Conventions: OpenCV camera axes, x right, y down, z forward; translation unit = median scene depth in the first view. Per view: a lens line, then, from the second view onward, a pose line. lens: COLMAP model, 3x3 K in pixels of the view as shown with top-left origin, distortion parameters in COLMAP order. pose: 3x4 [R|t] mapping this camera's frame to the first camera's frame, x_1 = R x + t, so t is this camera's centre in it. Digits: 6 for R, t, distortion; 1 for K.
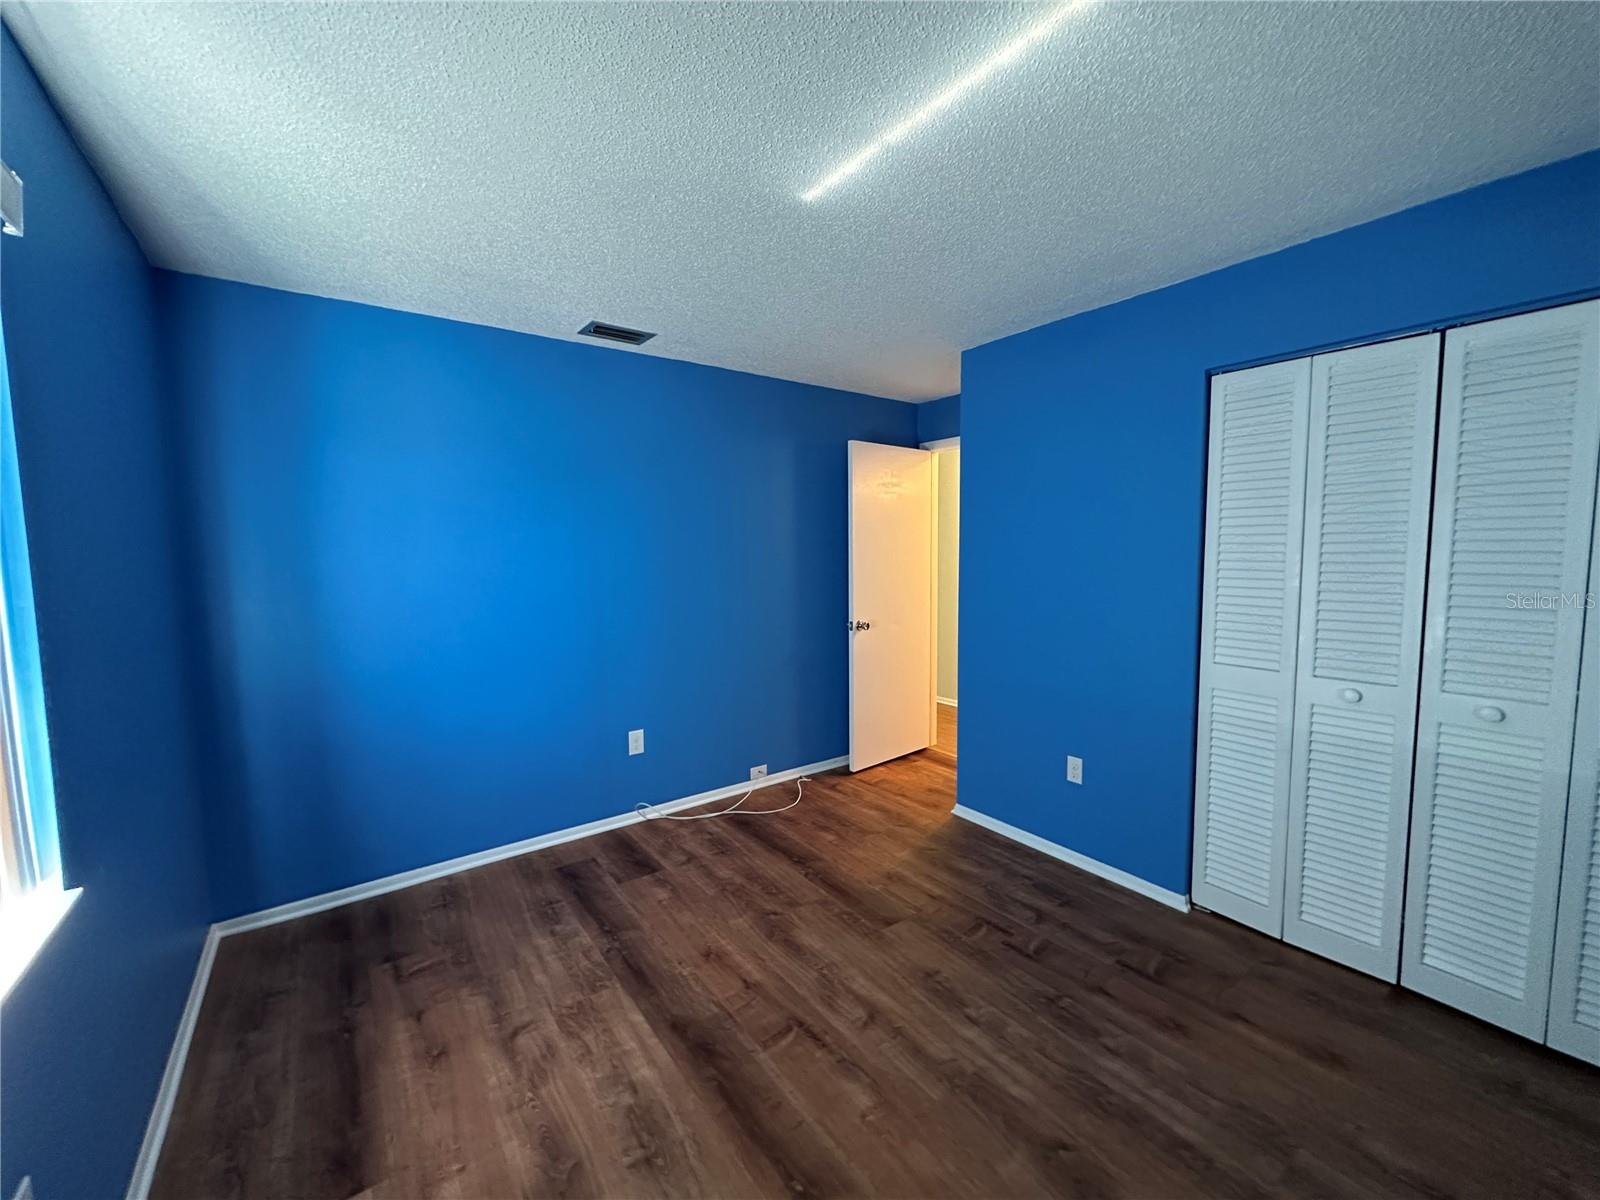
lens RADIAL K [[632.7, 0, 787.5], [0, 632.7, 608.4], [0, 0, 1]] dist [-0.001423, -0.001073]
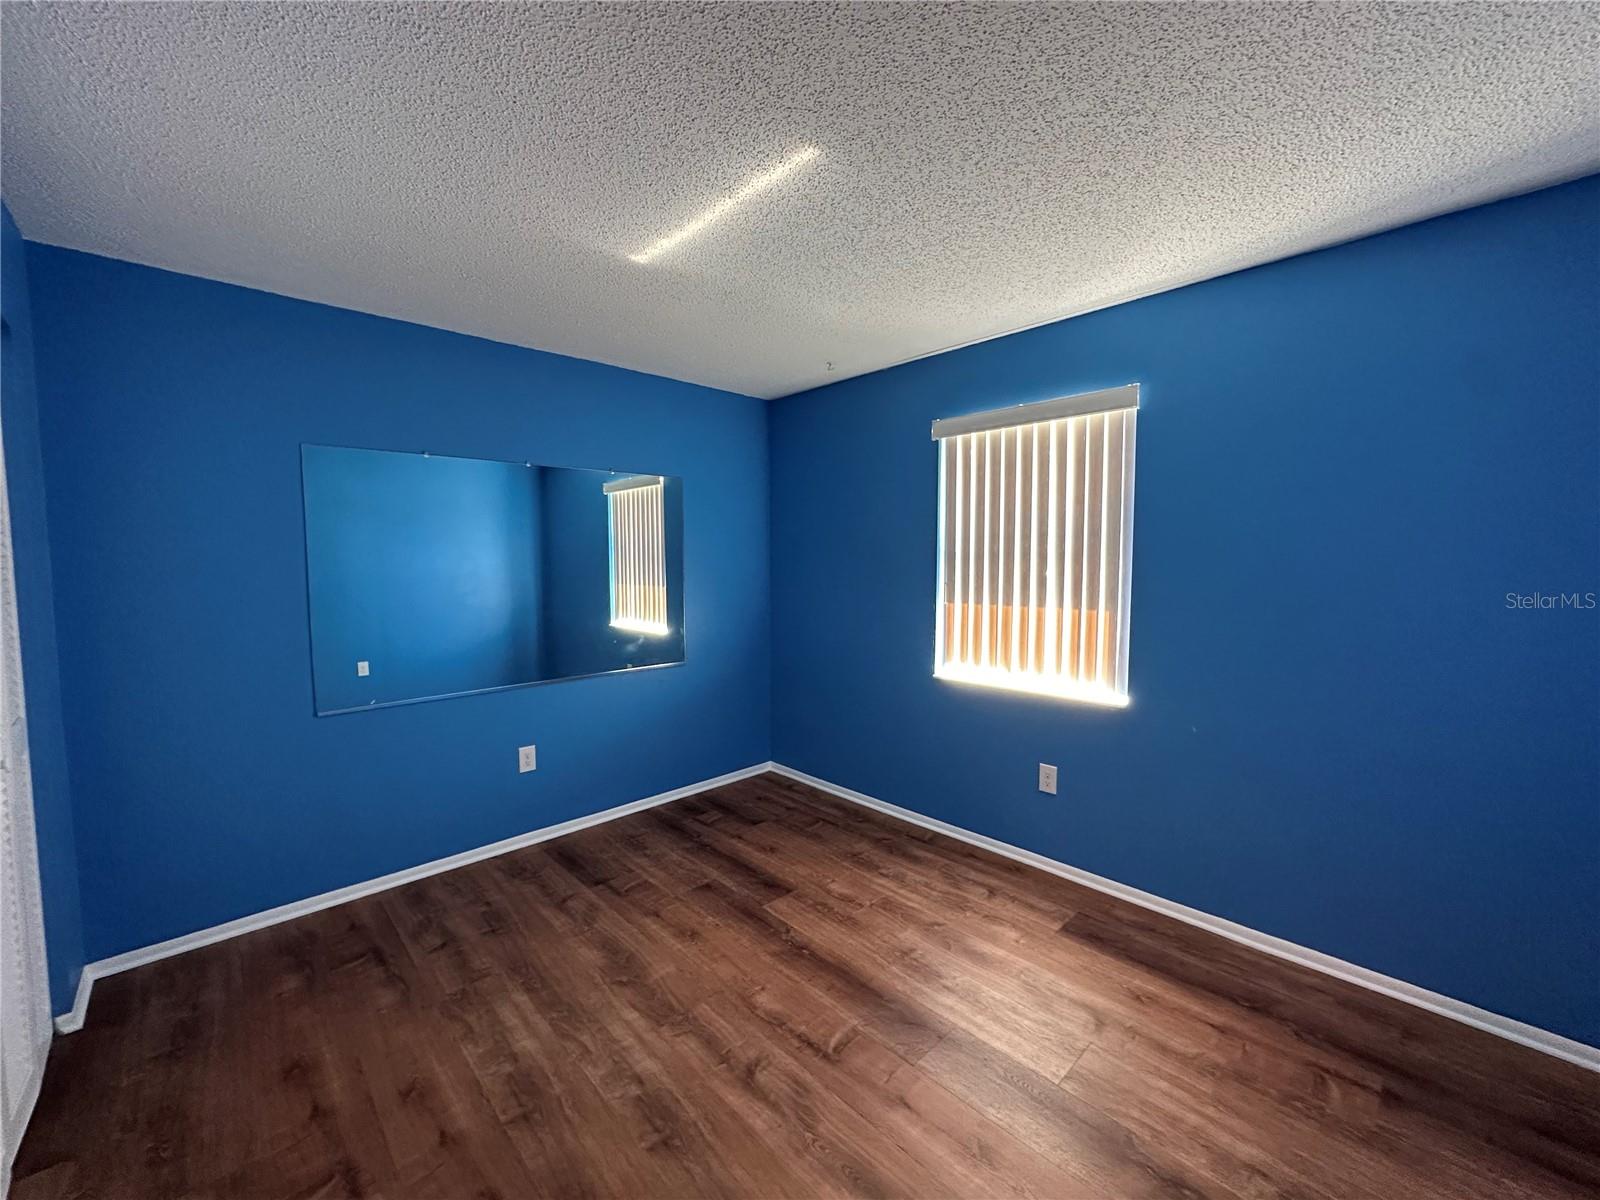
lens RADIAL K [[632.7, 0, 791.1], [0, 632.7, 595.9], [0, 0, 1]] dist [-0.001423, -0.001073]
pose [[-0.991724, 0.025469, -0.125834, 0.178009], [0.005917, 0.988151, 0.153373, -0.170515], [0.128249, 0.151360, -0.980124, 1.863178]]
